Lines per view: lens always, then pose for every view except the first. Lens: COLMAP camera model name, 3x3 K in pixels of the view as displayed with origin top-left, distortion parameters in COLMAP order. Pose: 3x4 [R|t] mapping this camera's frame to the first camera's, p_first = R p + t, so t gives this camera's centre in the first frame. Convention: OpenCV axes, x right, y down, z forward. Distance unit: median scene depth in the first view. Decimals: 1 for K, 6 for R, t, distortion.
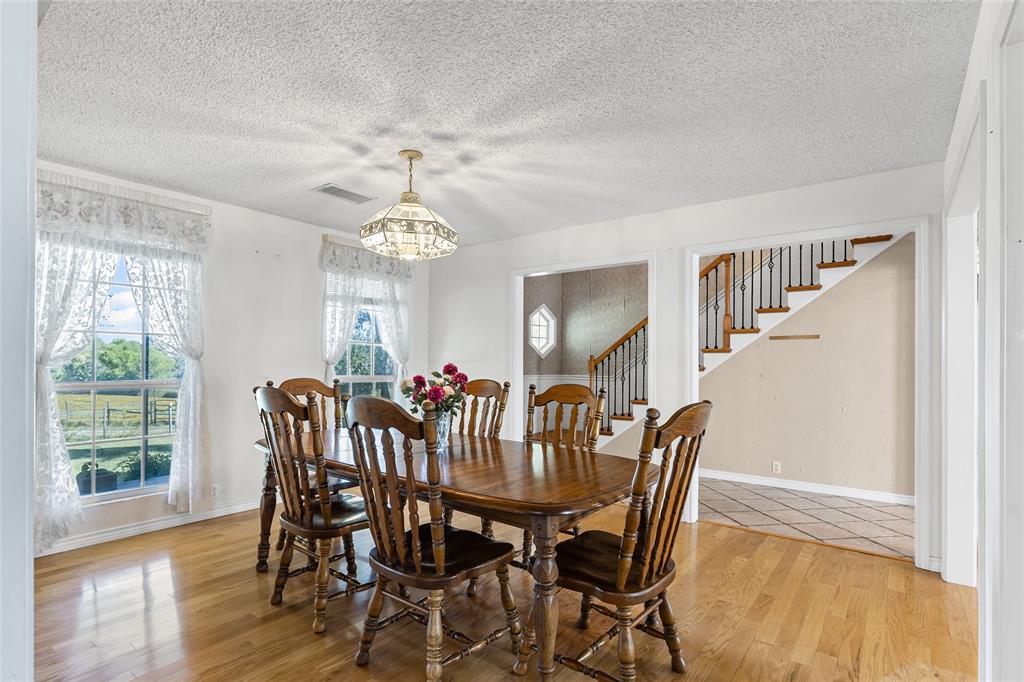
lens RADIAL K [[505.2, 0, 513.8], [0, 505.2, 364.4], [0, 0, 1]] dist [-0.001294, -0.000079]
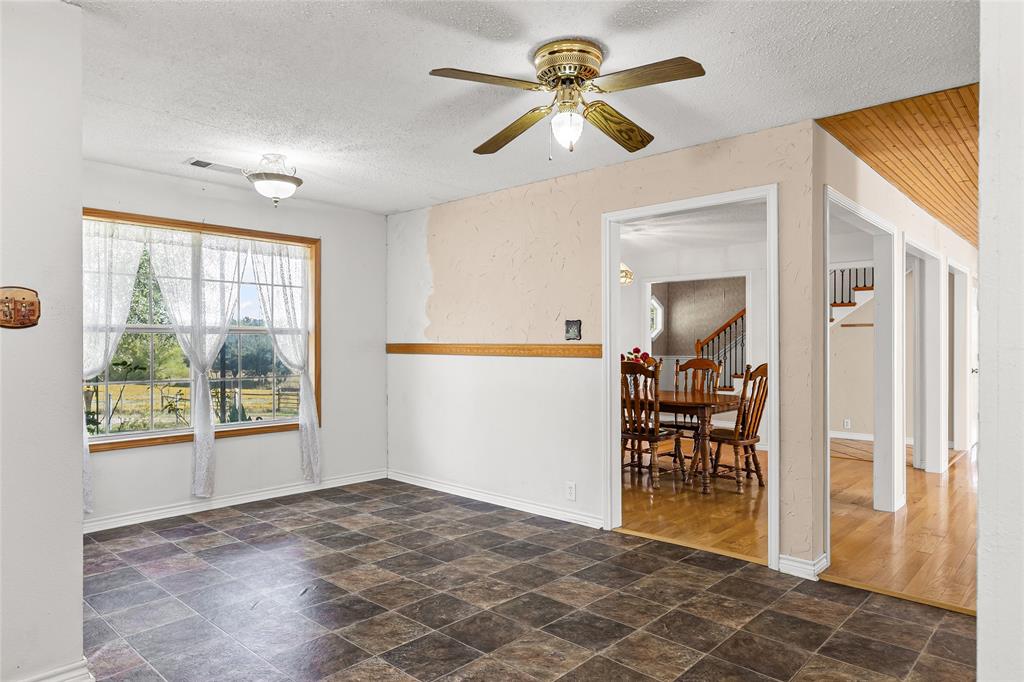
lens RADIAL K [[626.3, 0, 512.0], [0, 626.3, 341.0], [0, 0, 1]] dist [0.004347, 0.000384]
pose [[0.995379, -0.006493, -0.095802, -0.287995], [0.005773, 0.999953, -0.007797, -0.007772], [0.095848, 0.007208, 0.995370, -1.068613]]
